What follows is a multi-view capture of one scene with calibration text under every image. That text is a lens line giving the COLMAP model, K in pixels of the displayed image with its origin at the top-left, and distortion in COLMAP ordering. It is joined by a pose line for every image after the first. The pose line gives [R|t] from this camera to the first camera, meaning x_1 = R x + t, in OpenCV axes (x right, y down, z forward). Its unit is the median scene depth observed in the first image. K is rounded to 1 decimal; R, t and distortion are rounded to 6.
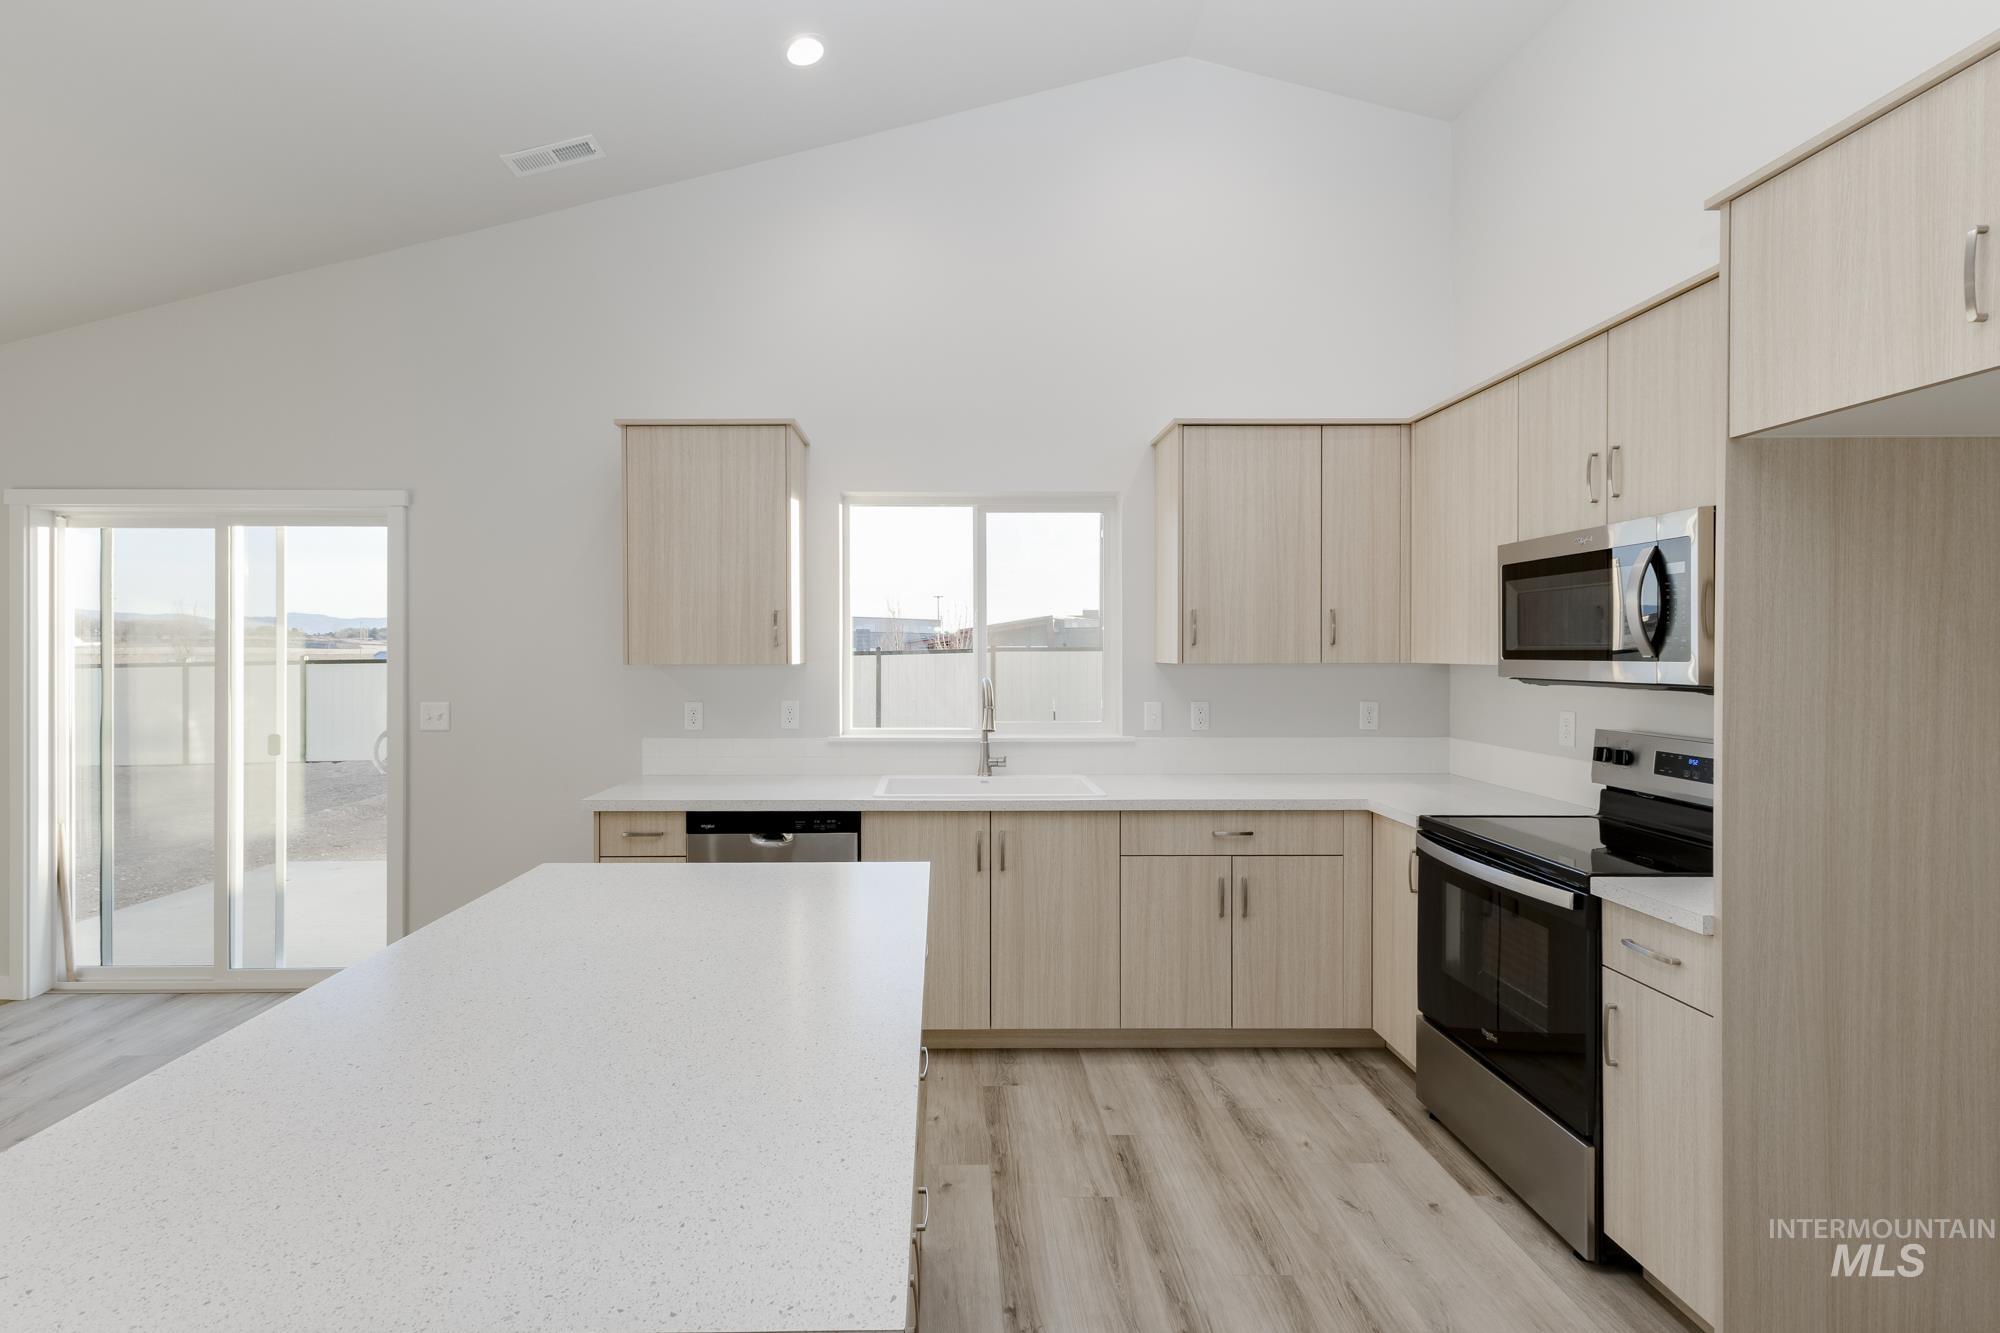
lens RADIAL K [[870.6, 0, 992.1], [0, 870.6, 657.8], [0, 0, 1]] dist [-0.008538, 0.006251]
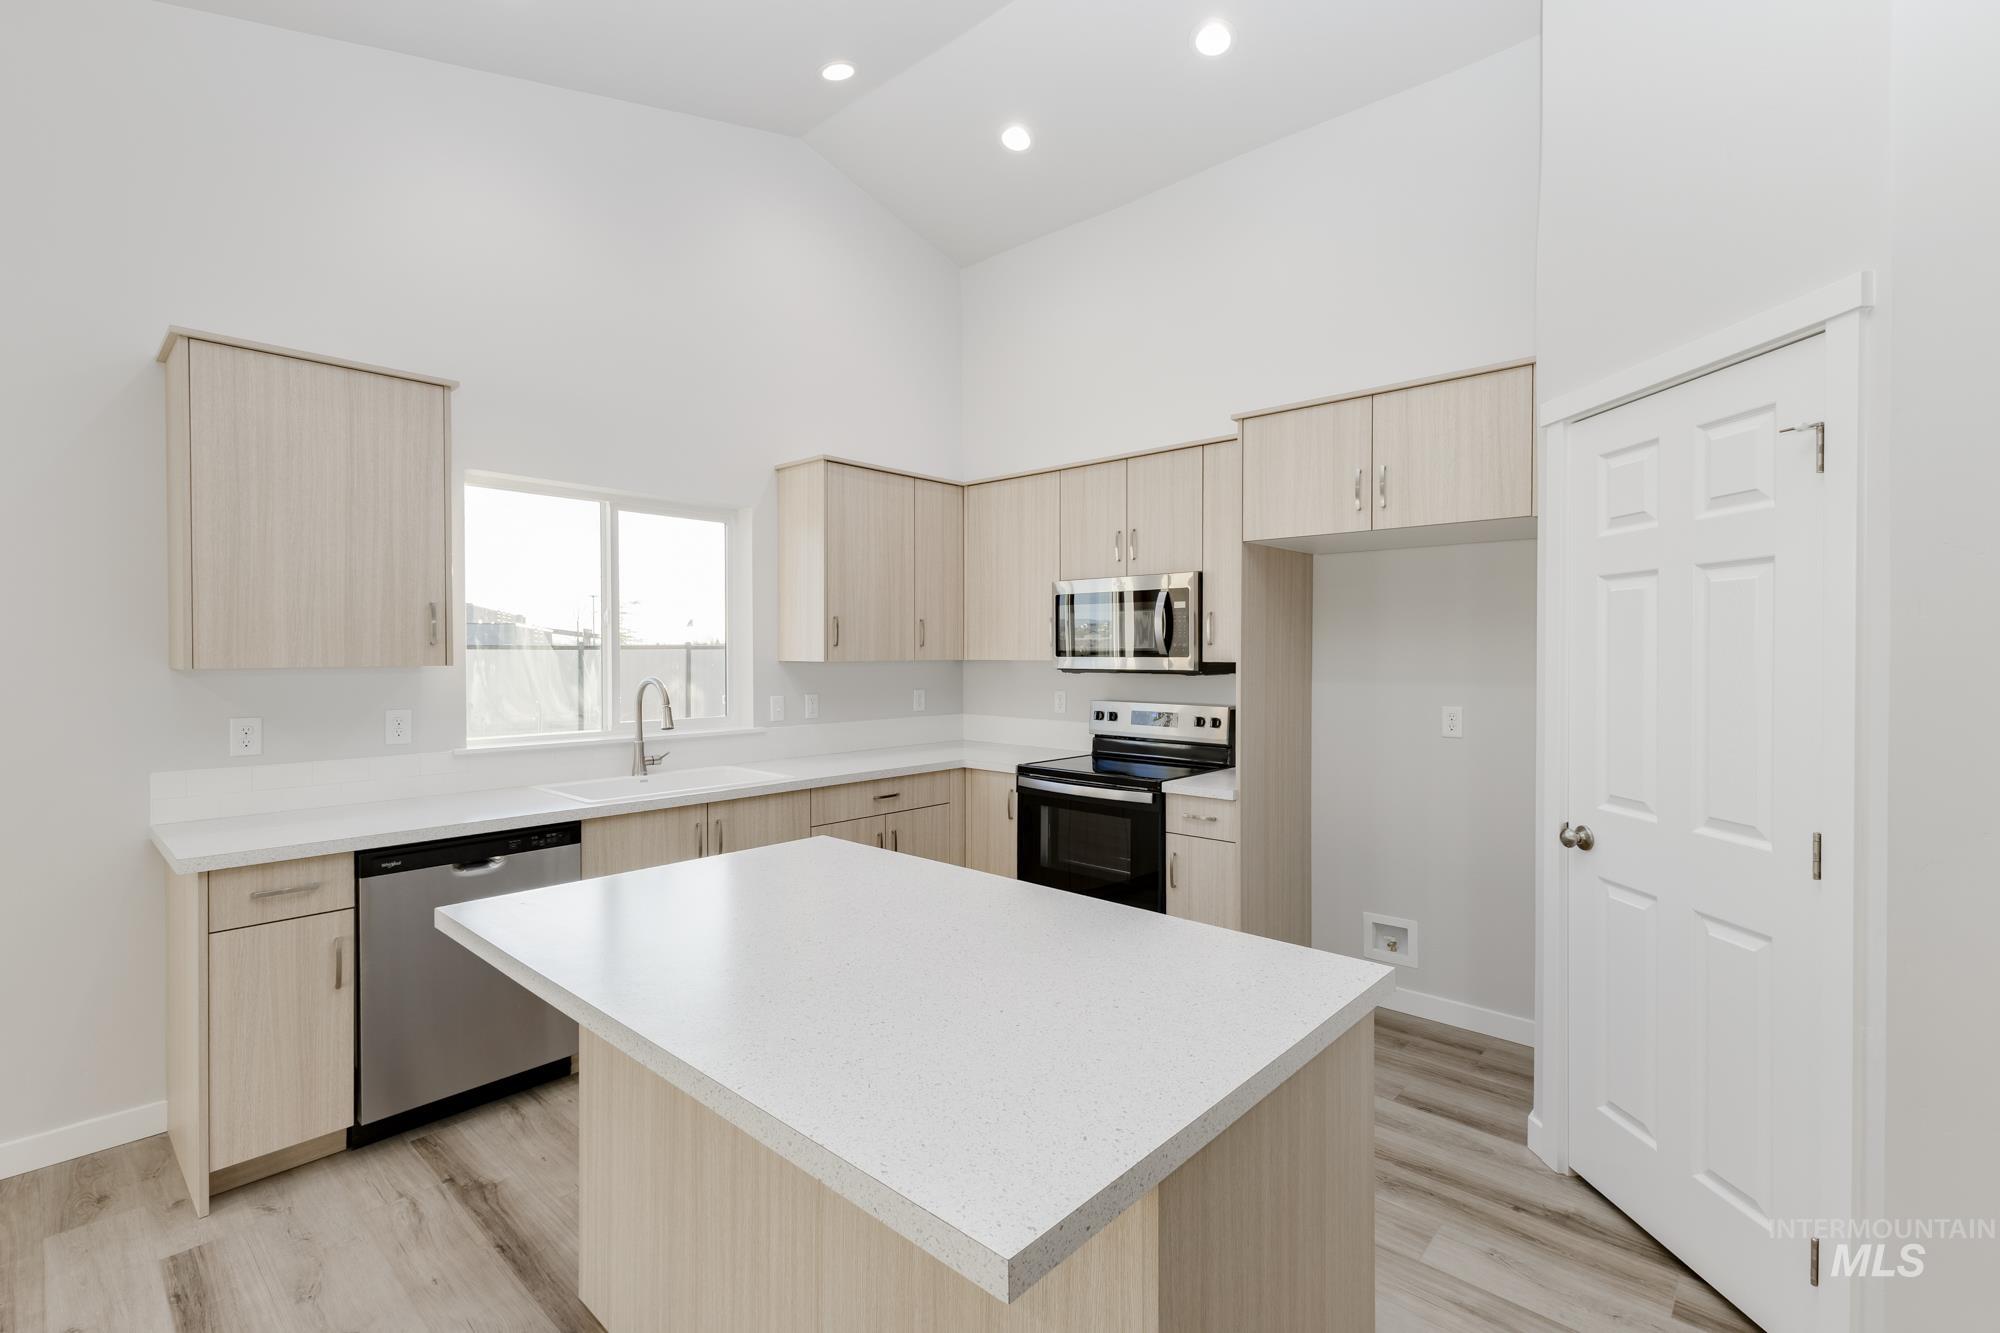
lens RADIAL K [[870.8, 0, 912.7], [0, 870.8, 664.5], [0, 0, 1]] dist [-0.000107, 0.005816]
pose [[0.712416, -0.009684, 0.701691, -0.553565], [0.004051, 0.999945, 0.009688, -0.000334], [-0.701746, -0.004060, 0.712415, 0.071892]]
